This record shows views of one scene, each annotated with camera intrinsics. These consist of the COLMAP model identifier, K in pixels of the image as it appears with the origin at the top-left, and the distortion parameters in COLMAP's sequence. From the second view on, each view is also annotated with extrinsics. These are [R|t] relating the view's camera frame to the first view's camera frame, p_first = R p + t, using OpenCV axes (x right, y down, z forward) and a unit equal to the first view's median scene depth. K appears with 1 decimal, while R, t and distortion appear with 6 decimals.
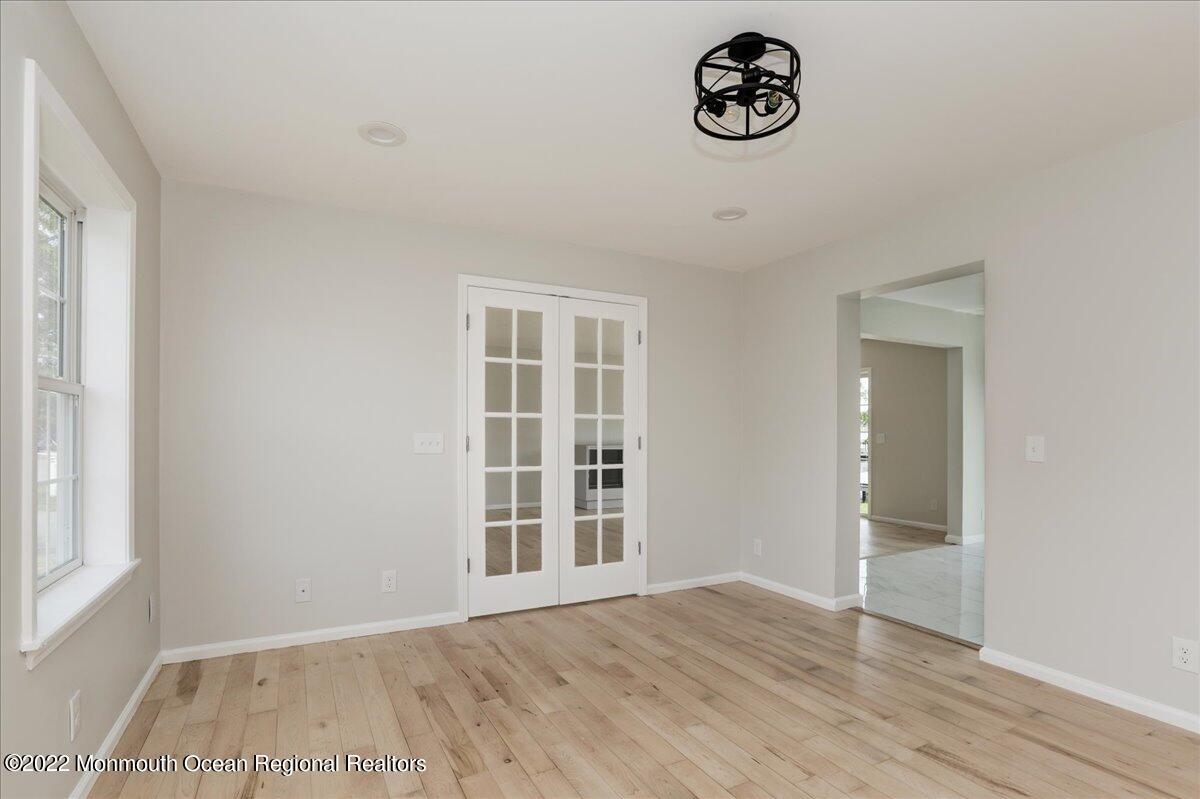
lens RADIAL K [[599.4, 0, 601.6], [0, 599.4, 434.3], [0, 0, 1]] dist [-0.040819, 0.000498]
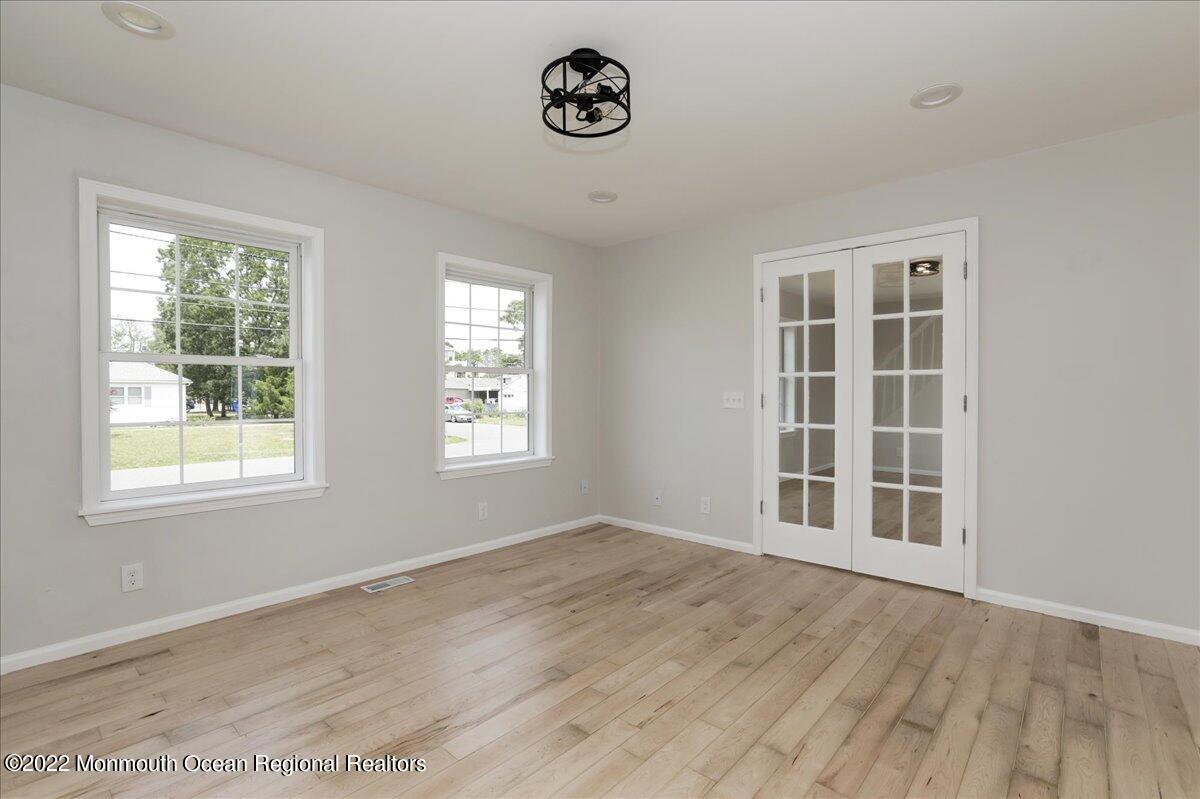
lens RADIAL K [[575.3, 0, 600.0], [0, 575.3, 399.5], [0, 0, 1]] dist [-0.034620, 0.016753]
pose [[0.321649, 0.012407, -0.946778, 0.726811], [-0.000302, 0.999915, 0.013001, -0.001853], [0.946859, -0.003896, 0.321626, 0.355223]]
